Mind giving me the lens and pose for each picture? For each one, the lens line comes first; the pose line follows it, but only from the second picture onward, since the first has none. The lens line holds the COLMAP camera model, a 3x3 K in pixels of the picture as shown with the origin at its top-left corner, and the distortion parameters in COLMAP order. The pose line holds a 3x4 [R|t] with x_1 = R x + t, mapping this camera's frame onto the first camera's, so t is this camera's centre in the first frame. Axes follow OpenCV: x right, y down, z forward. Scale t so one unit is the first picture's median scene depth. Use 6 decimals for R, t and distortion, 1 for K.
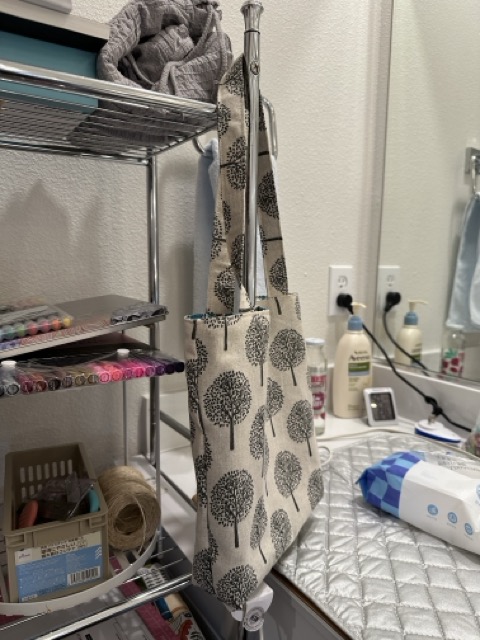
lens RADIAL K [[453.4, 0, 240.0], [0, 453.4, 320.0], [0, 0, 1]] dist [0.000340, -0.000465]
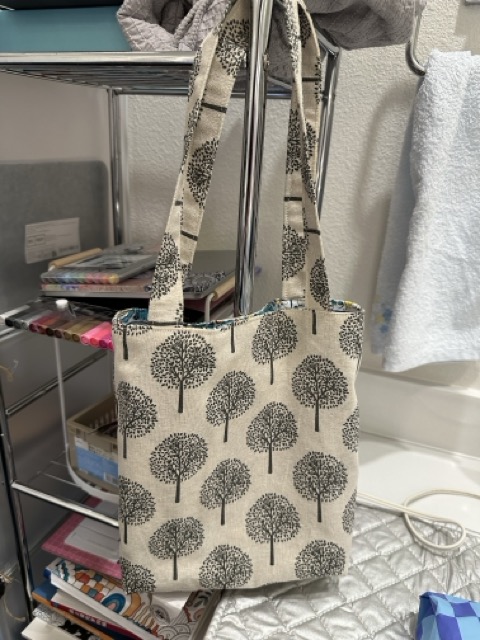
lens RADIAL K [[453.4, 0, 240.0], [0, 453.4, 320.0], [0, 0, 1]] dist [0.000340, -0.000465]
pose [[0.577427, 0.324976, -0.748978, 0.571618], [-0.153819, 0.944242, 0.291113, -0.233570], [0.801821, -0.052889, 0.595219, 0.487783]]
